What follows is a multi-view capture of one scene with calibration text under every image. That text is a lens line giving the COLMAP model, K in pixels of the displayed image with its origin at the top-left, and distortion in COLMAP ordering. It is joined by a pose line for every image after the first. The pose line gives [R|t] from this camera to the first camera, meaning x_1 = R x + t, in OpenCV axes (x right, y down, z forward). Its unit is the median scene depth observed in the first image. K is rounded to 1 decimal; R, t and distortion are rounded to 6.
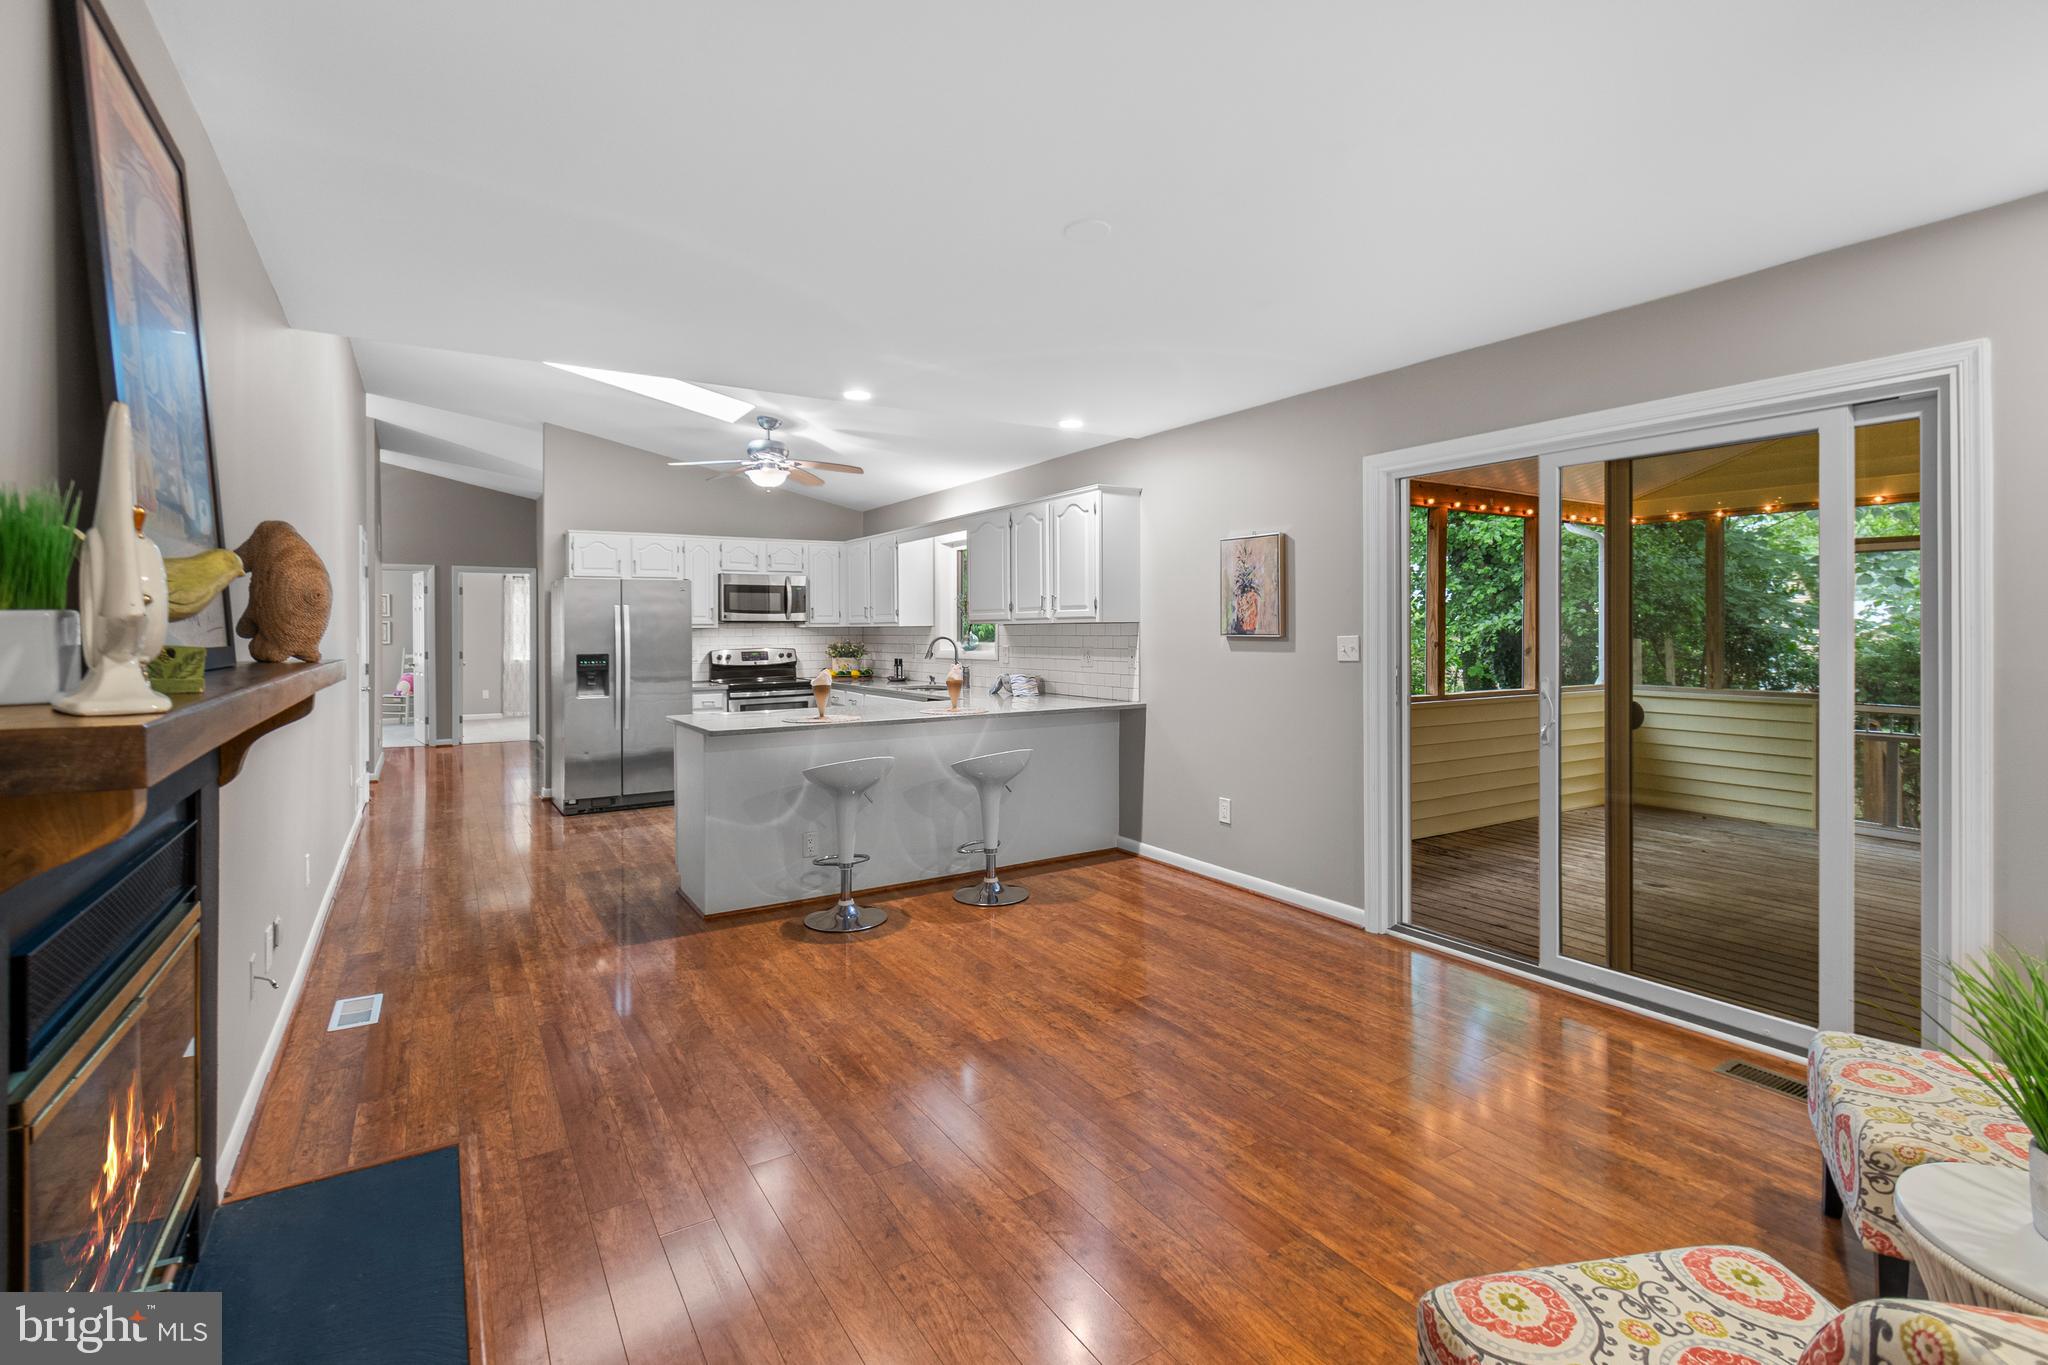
lens RADIAL K [[927.6, 0, 983.0], [0, 927.6, 635.1], [0, 0, 1]] dist [0.001810, -0.000796]
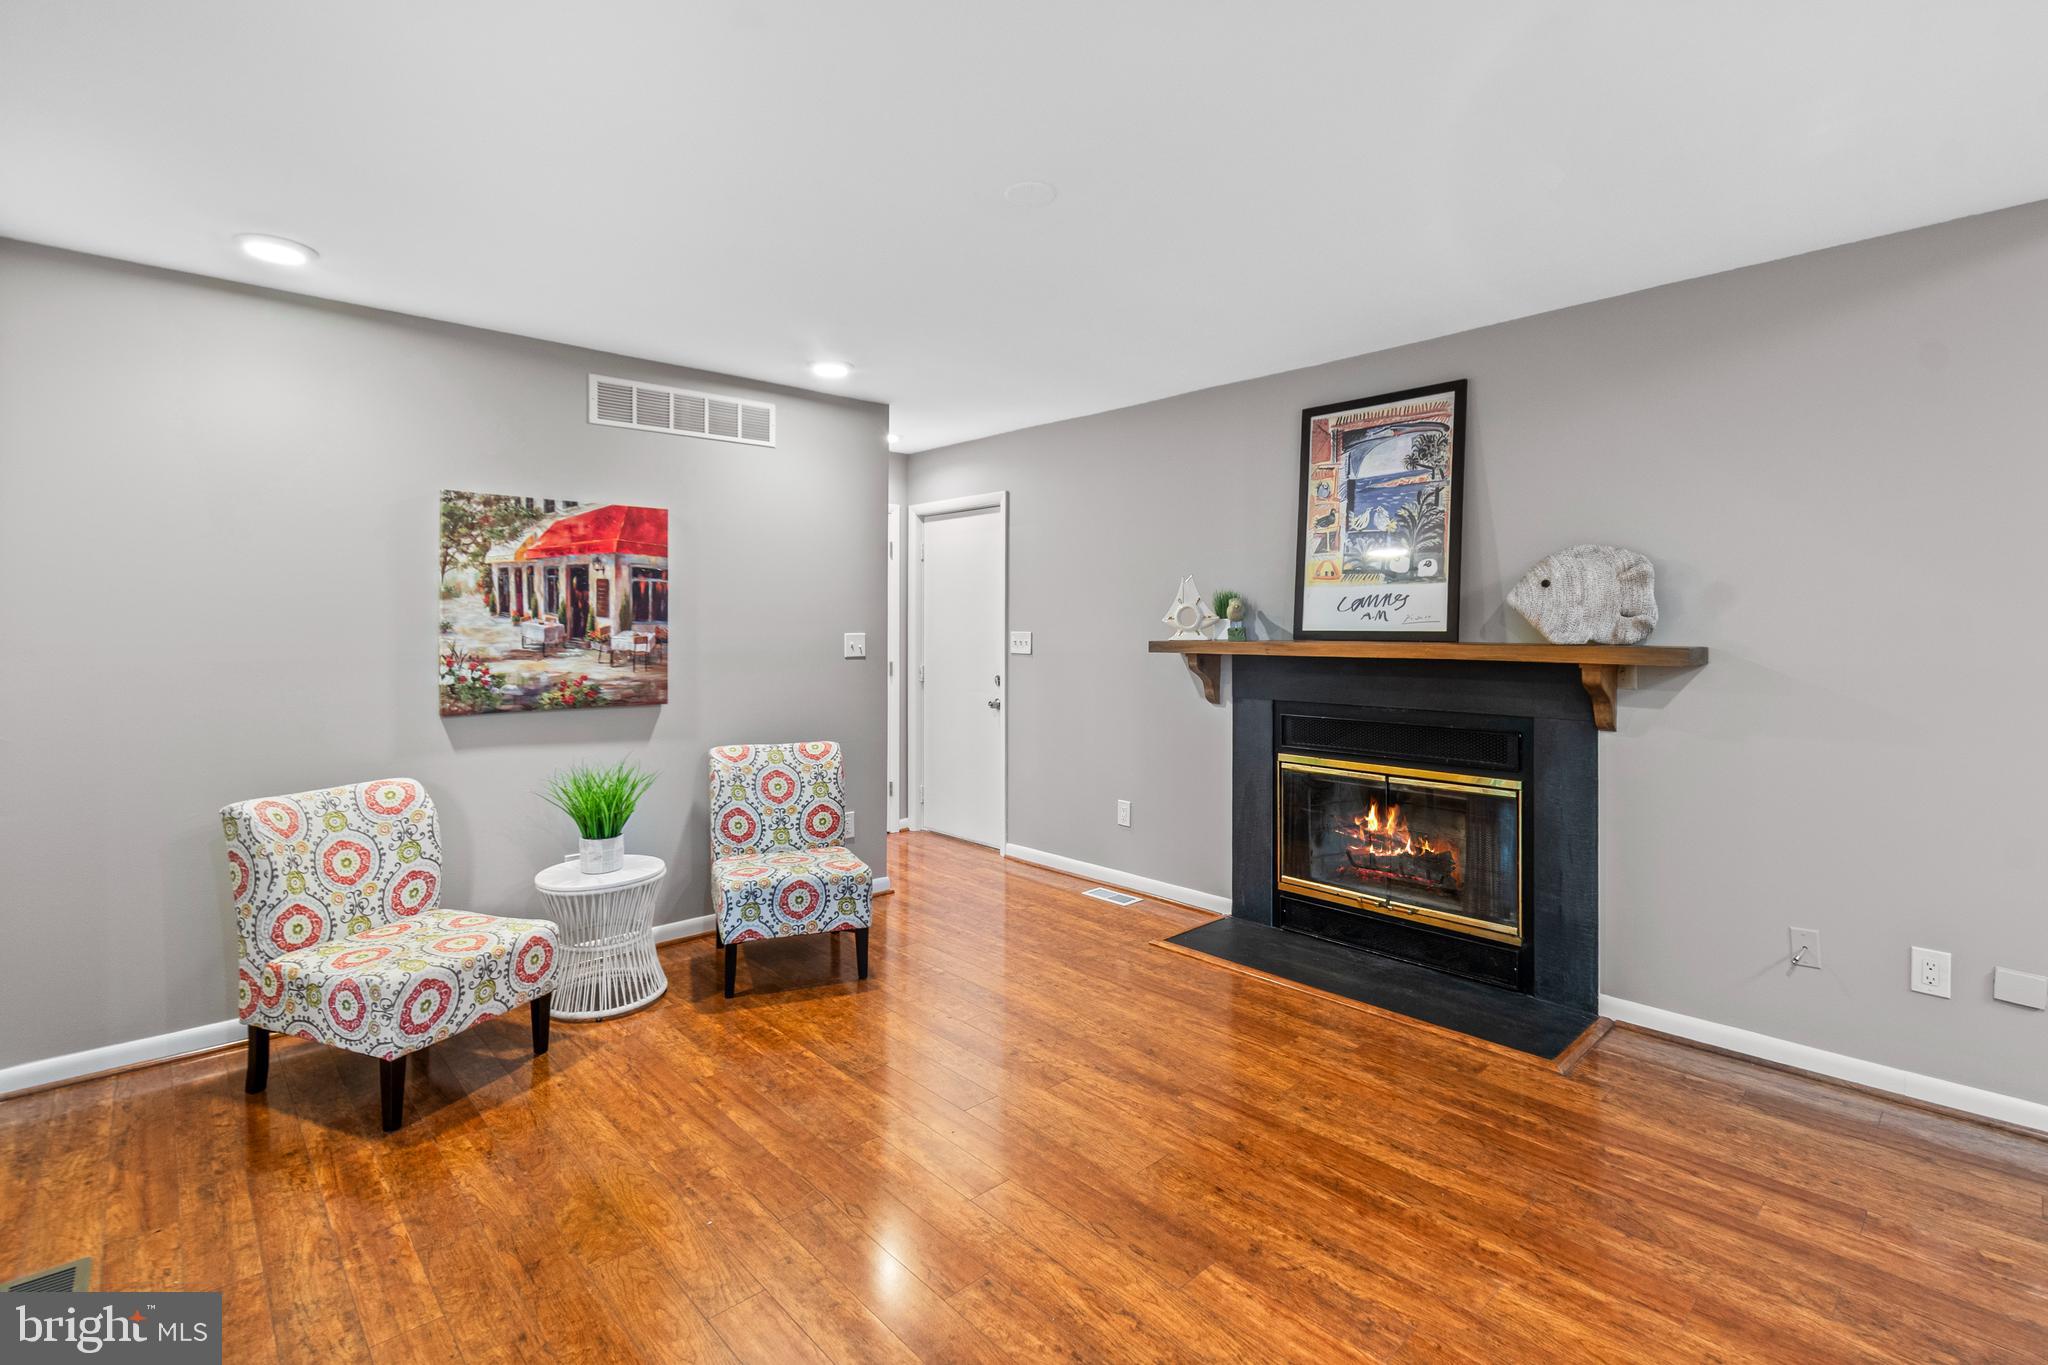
lens RADIAL K [[927.6, 0, 1019.5], [0, 927.6, 628.1], [0, 0, 1]] dist [0.001810, -0.000796]
pose [[-0.975506, 0.008851, -0.219793, 0.152506], [0.006743, 0.999924, 0.010341, -0.005853], [0.219868, 0.008606, -0.975492, 0.888917]]
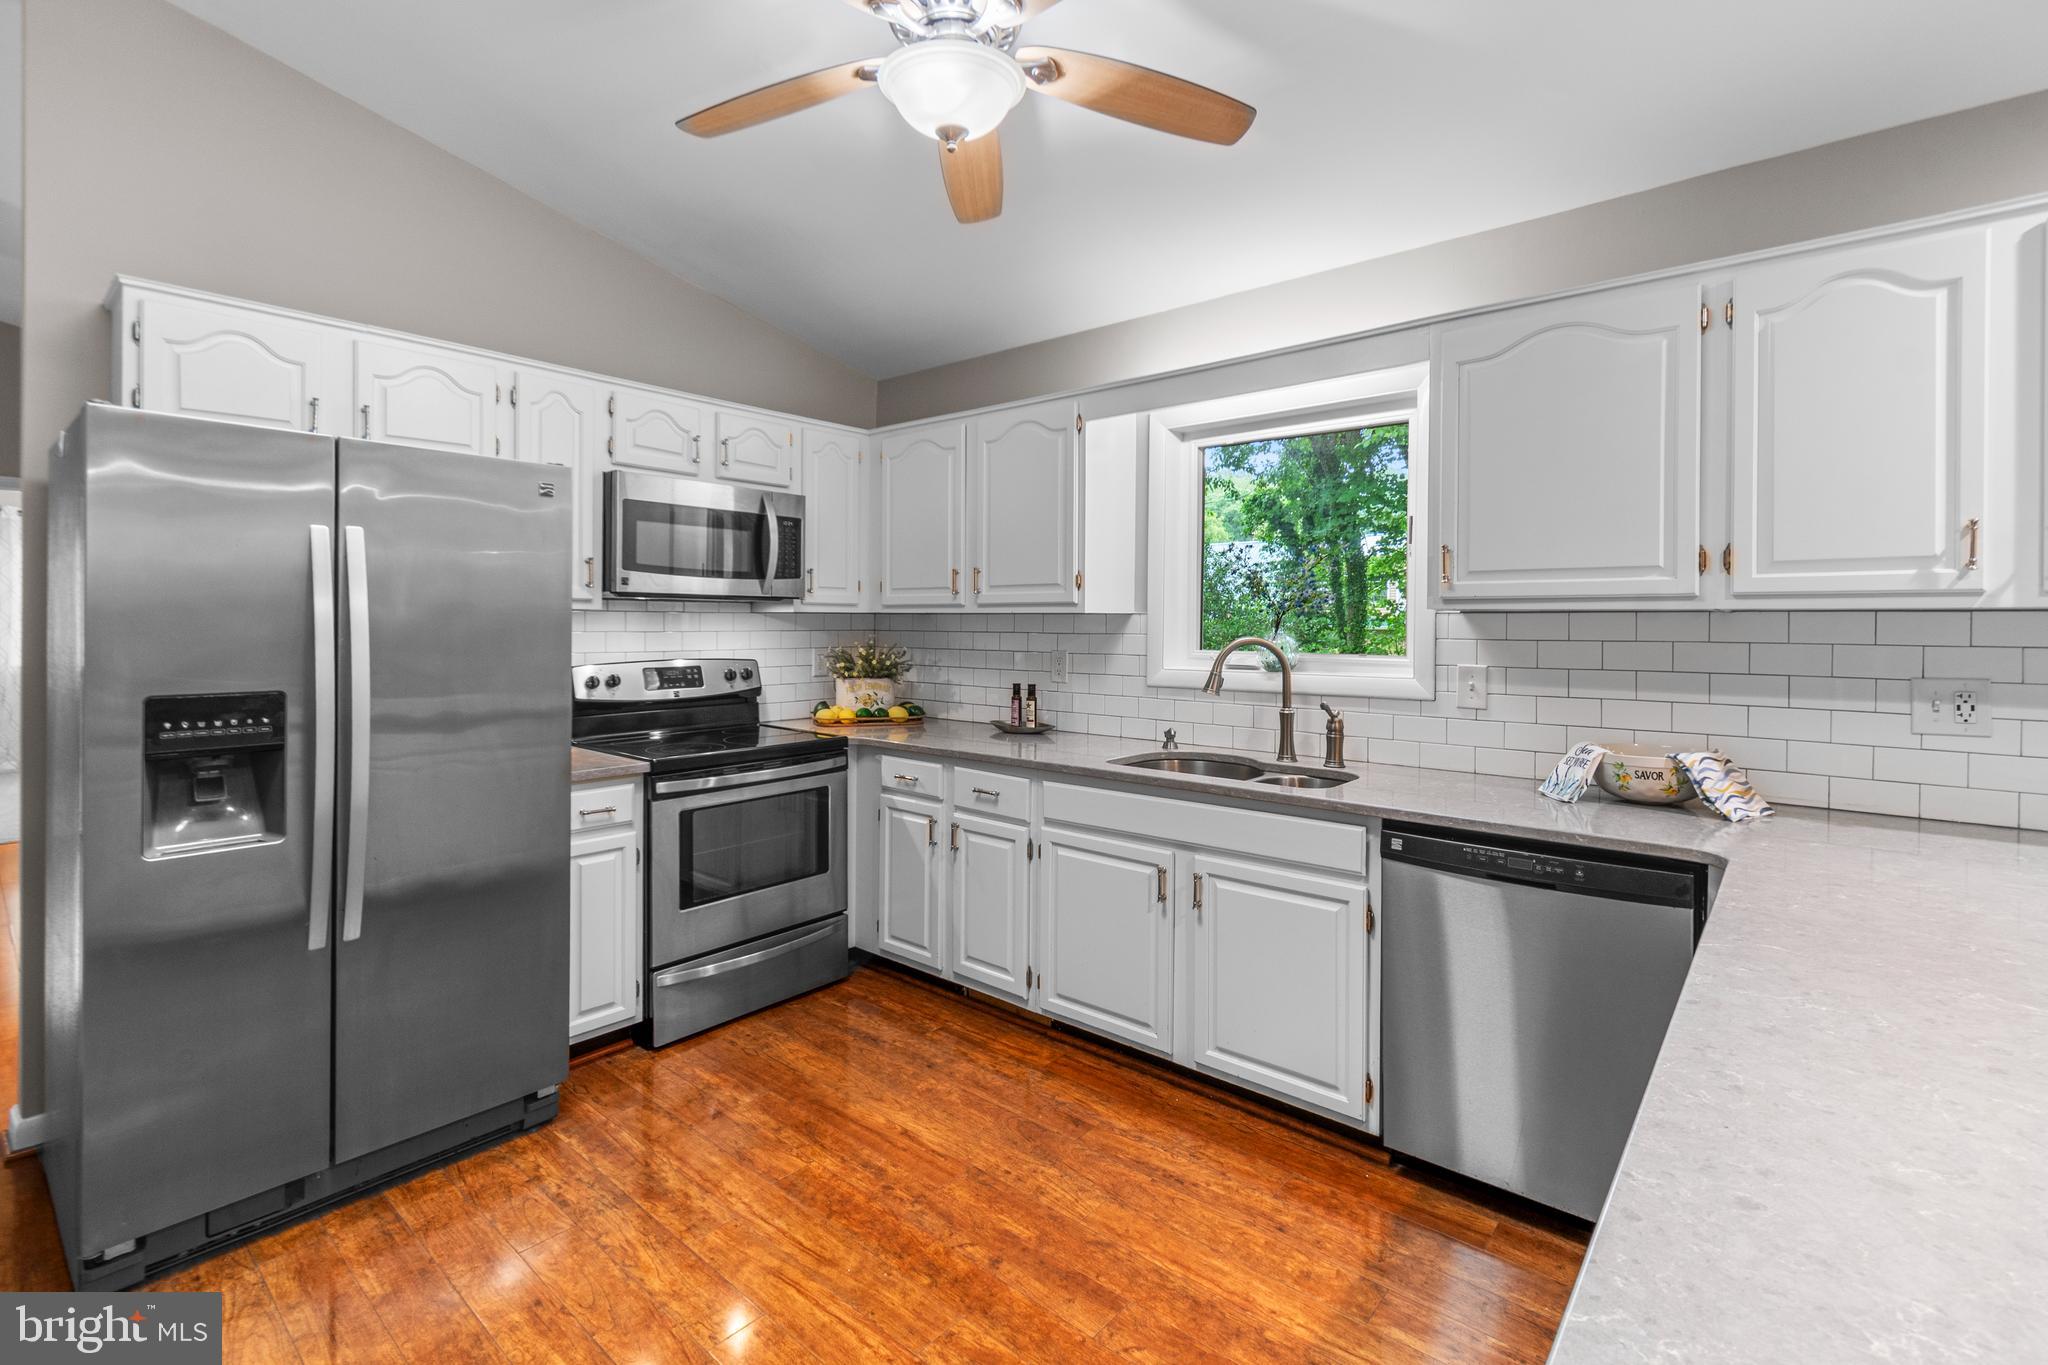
lens RADIAL K [[927.6, 0, 1006.0], [0, 927.6, 627.0], [0, 0, 1]] dist [0.001810, -0.000796]
pose [[0.949562, 0.011279, 0.313375, -0.359546], [-0.010759, 0.999936, -0.003391, -0.001321], [-0.313394, -0.000152, 0.949623, 0.838364]]
